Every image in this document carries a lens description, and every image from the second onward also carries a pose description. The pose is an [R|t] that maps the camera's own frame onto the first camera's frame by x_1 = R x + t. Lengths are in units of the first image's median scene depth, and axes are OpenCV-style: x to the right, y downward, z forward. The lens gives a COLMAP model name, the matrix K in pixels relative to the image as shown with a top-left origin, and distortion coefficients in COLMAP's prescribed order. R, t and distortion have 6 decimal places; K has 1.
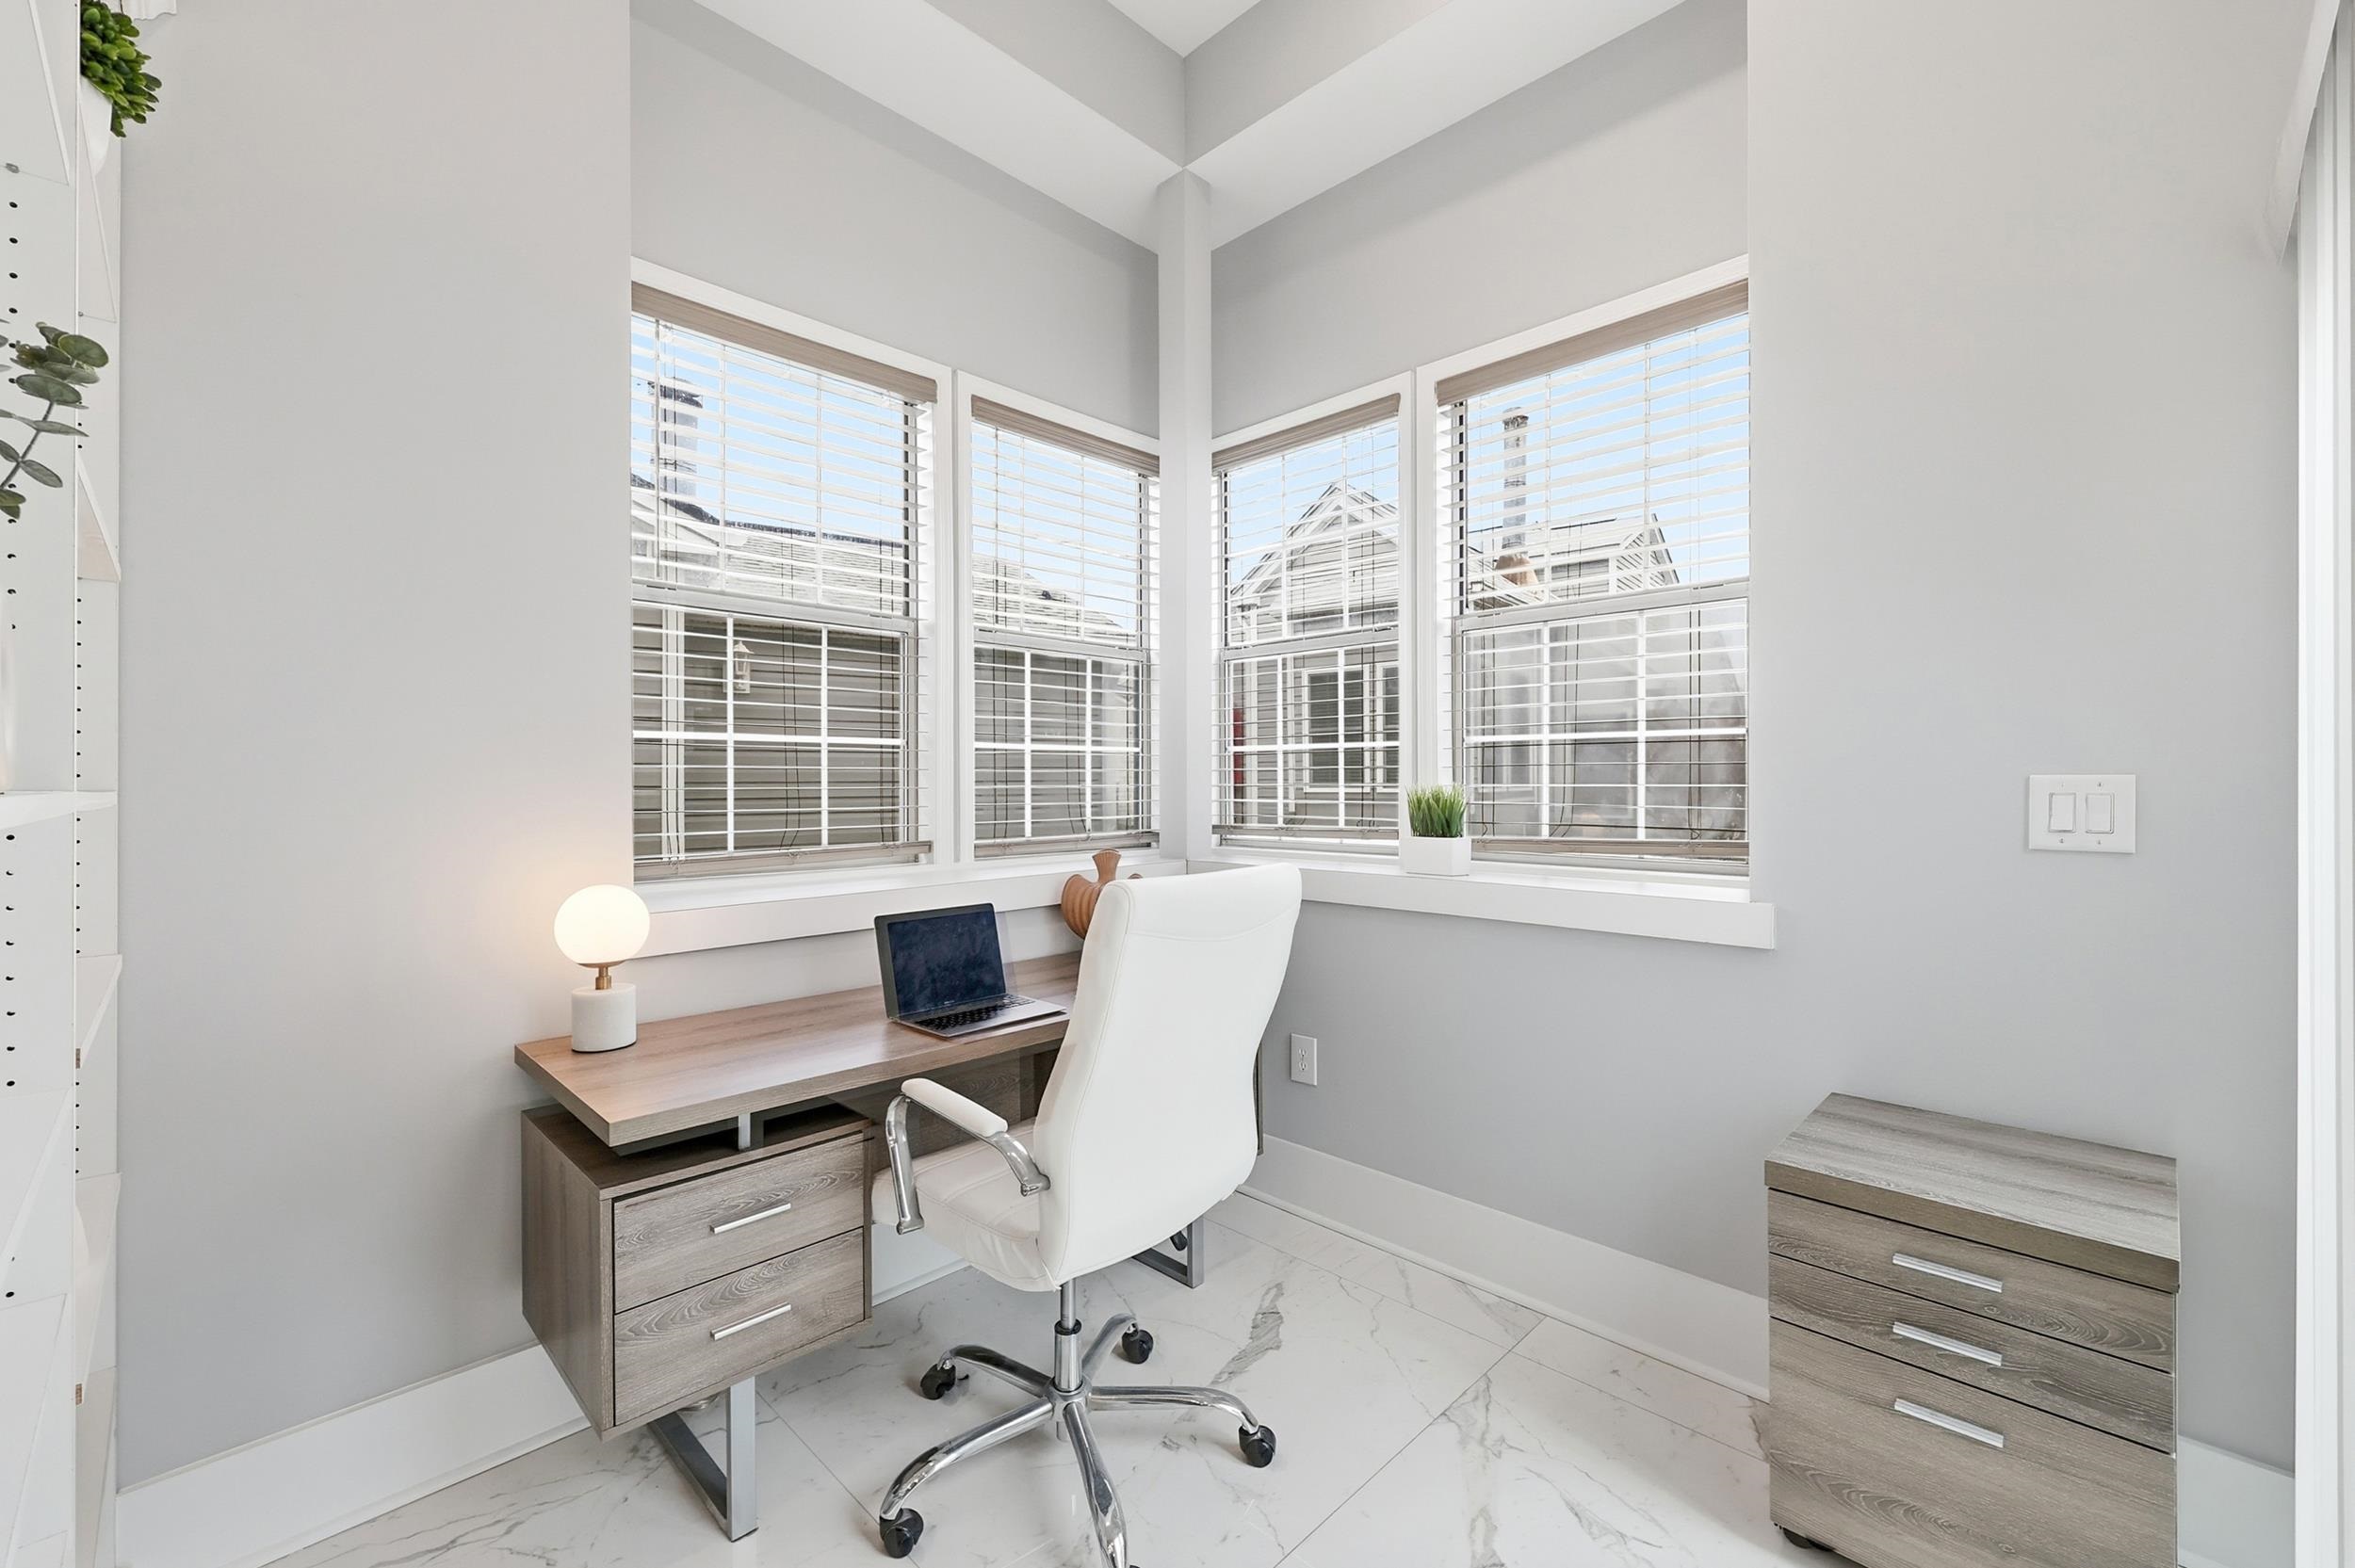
lens RADIAL K [[970.1, 0, 1169.2], [0, 970.1, 785.2], [0, 0, 1]] dist [0.001706, 0.000595]
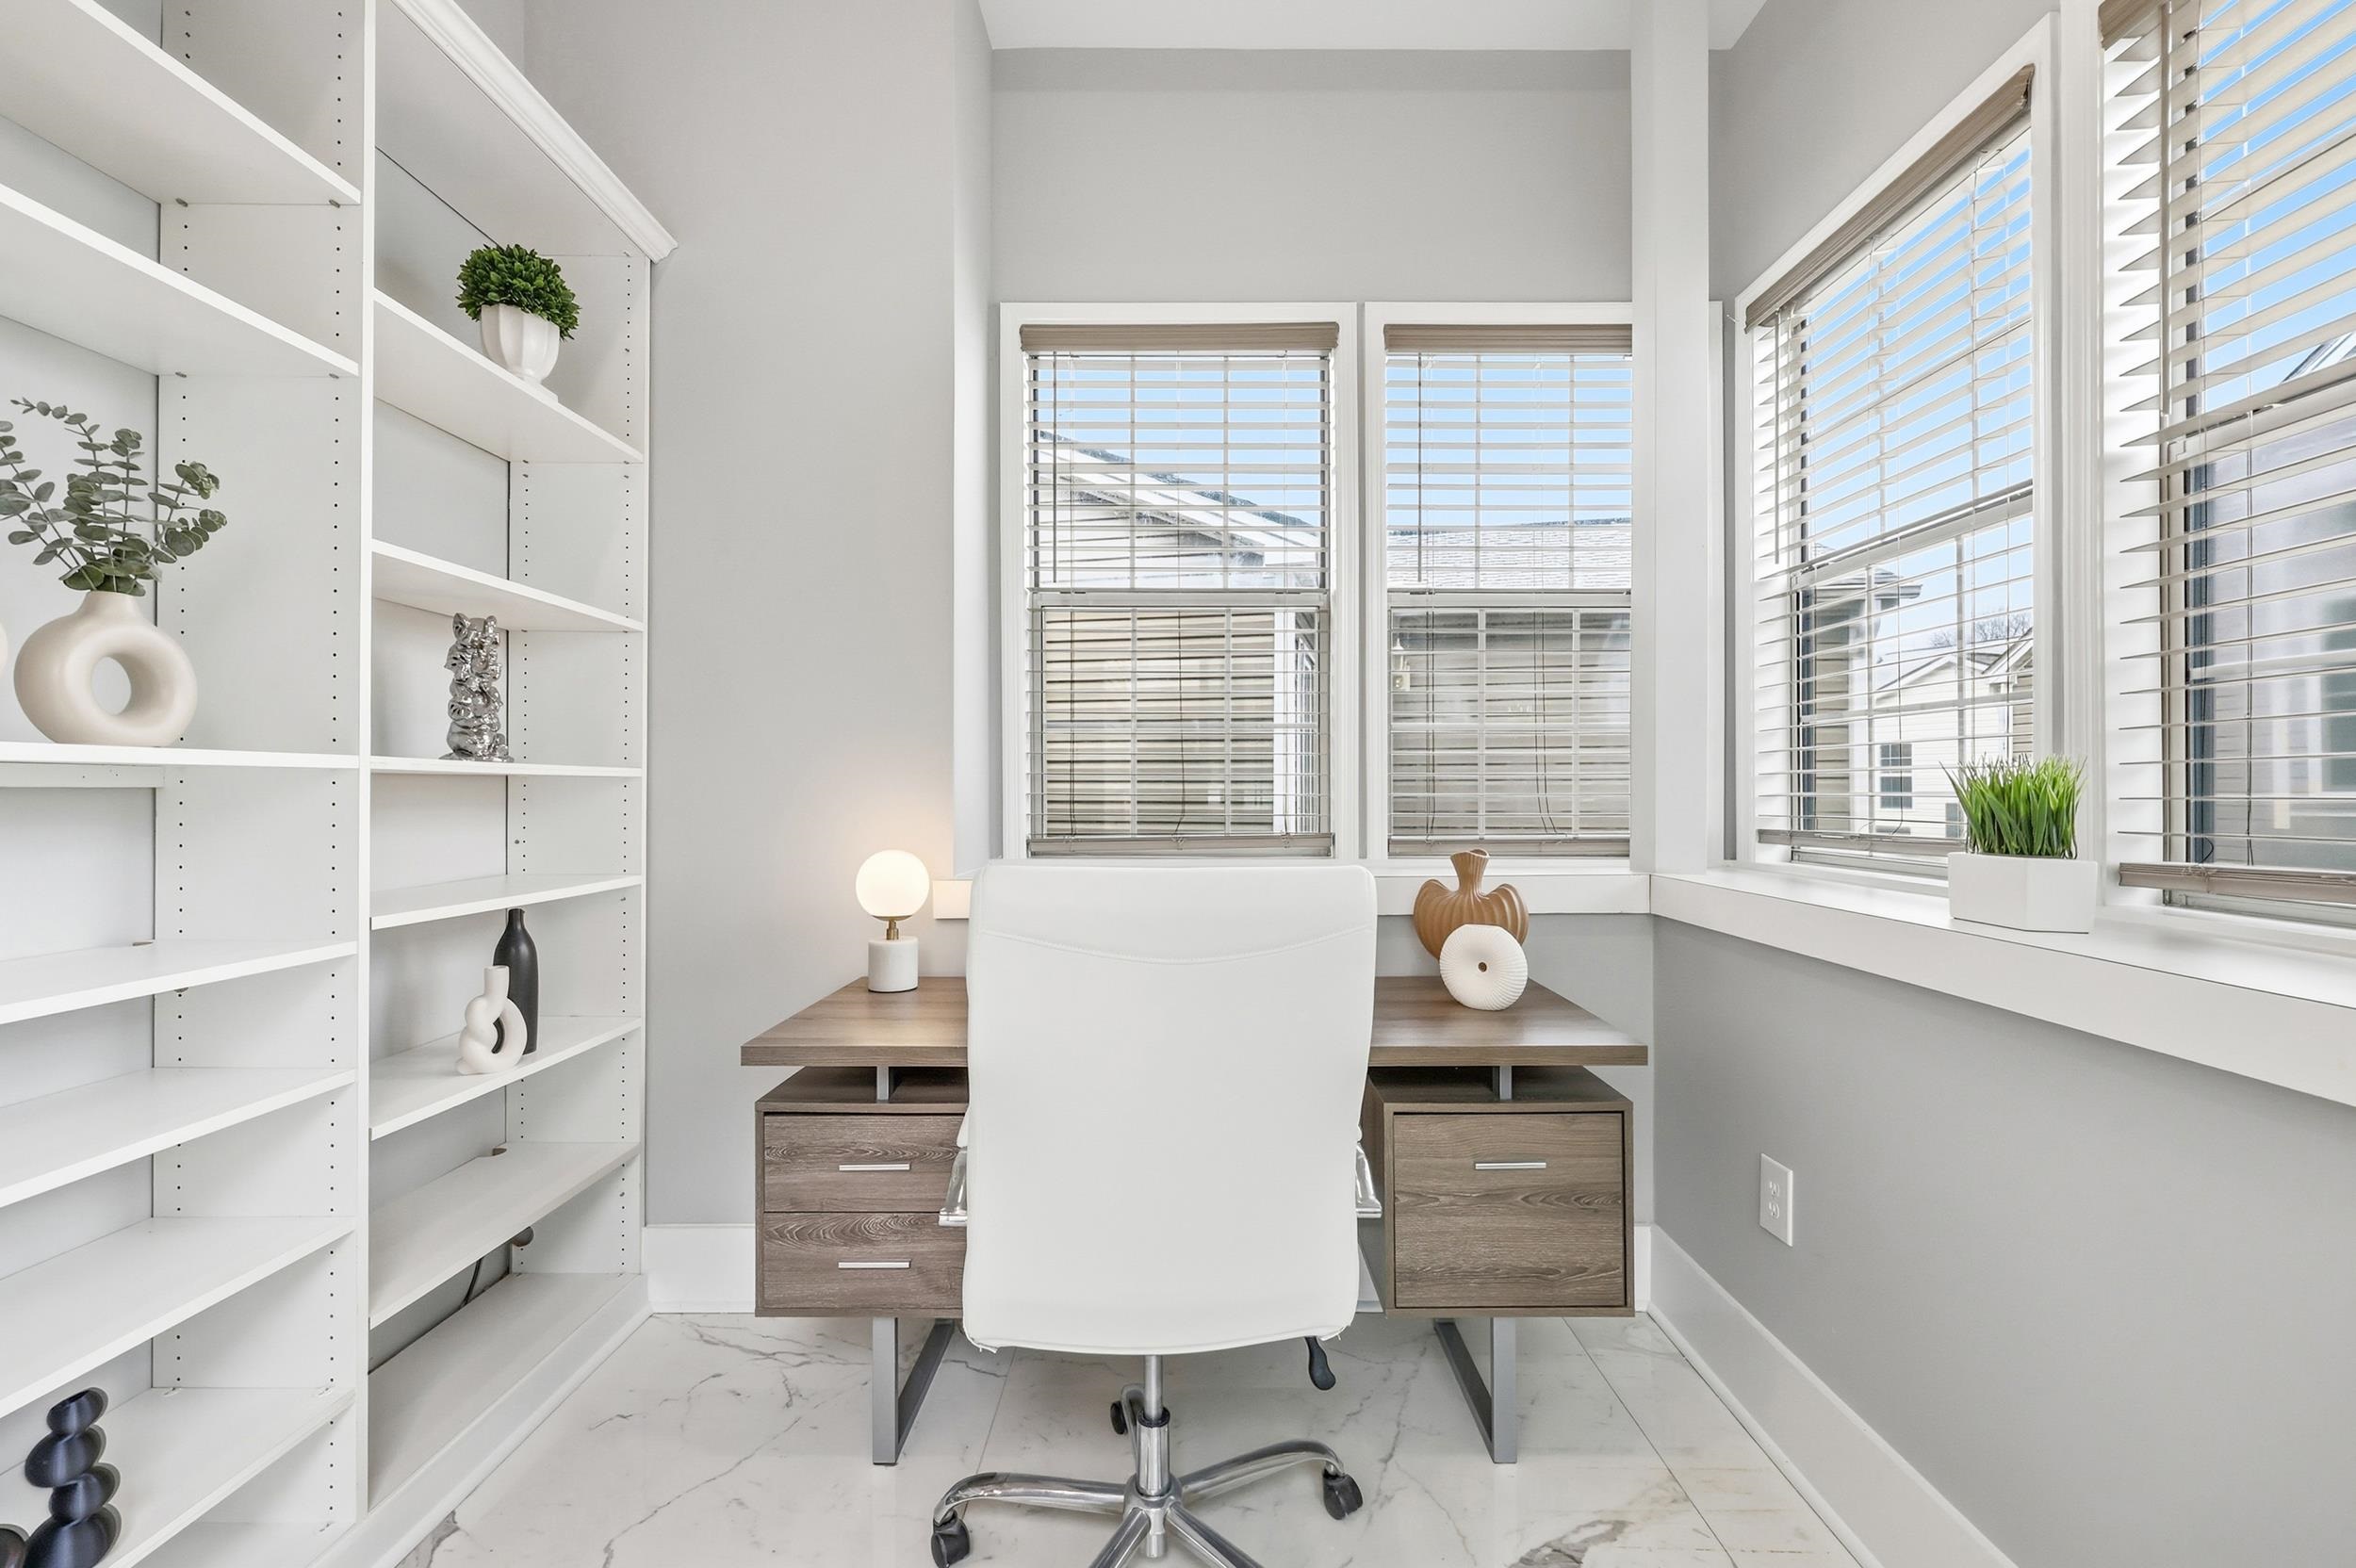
lens RADIAL K [[970.6, 0, 1181.8], [0, 970.6, 786.6], [0, 0, 1]] dist [0.001706, 0.000595]
pose [[0.700678, 0.002836, -0.713472, 0.300253], [-0.005029, 0.999987, -0.000964, 0.015664], [0.713460, 0.004264, 0.700683, 0.263873]]
